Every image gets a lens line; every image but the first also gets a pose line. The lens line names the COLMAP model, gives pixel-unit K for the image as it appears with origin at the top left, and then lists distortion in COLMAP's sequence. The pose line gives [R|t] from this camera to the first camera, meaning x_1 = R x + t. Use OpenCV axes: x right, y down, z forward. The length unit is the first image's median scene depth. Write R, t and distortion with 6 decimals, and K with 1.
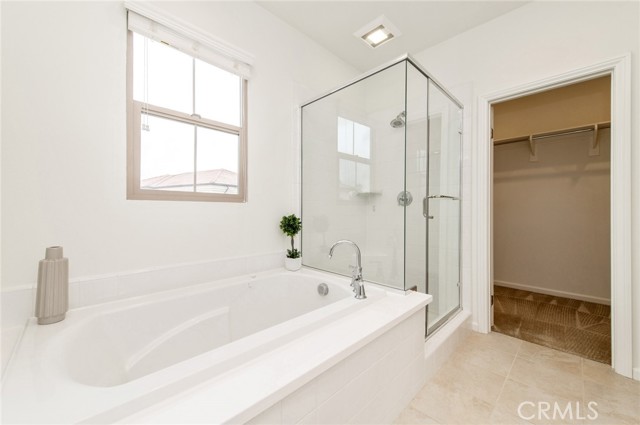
lens RADIAL K [[250.3, 0, 321.9], [0, 250.3, 210.0], [0, 0, 1]] dist [0.015545, -0.002952]
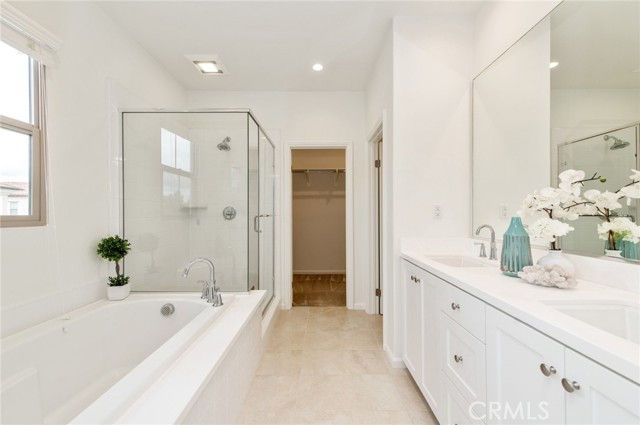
lens RADIAL K [[250.3, 0, 318.7], [0, 250.3, 213.1], [0, 0, 1]] dist [0.015545, -0.002952]
pose [[0.709890, -0.006218, 0.704285, -0.238030], [0.002877, 0.999978, 0.005928, -0.066450], [-0.704307, -0.002182, 0.709892, -0.128238]]
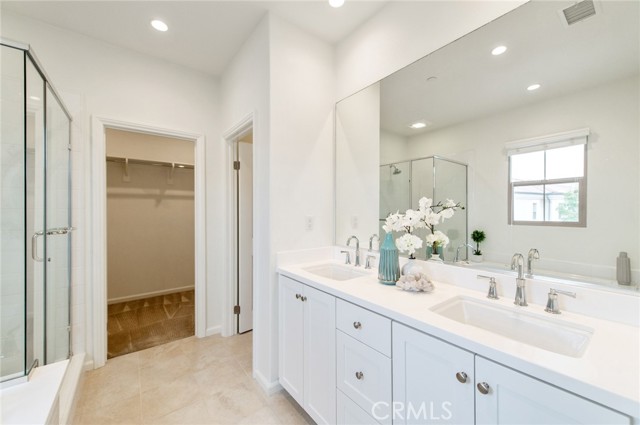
lens RADIAL K [[250.3, 0, 319.6], [0, 250.3, 211.8], [0, 0, 1]] dist [0.015545, -0.002952]
pose [[0.127011, -0.009067, 0.991860, -0.206611], [-0.003302, 0.999949, 0.009564, -0.114970], [-0.991896, -0.004490, 0.126975, 0.059215]]
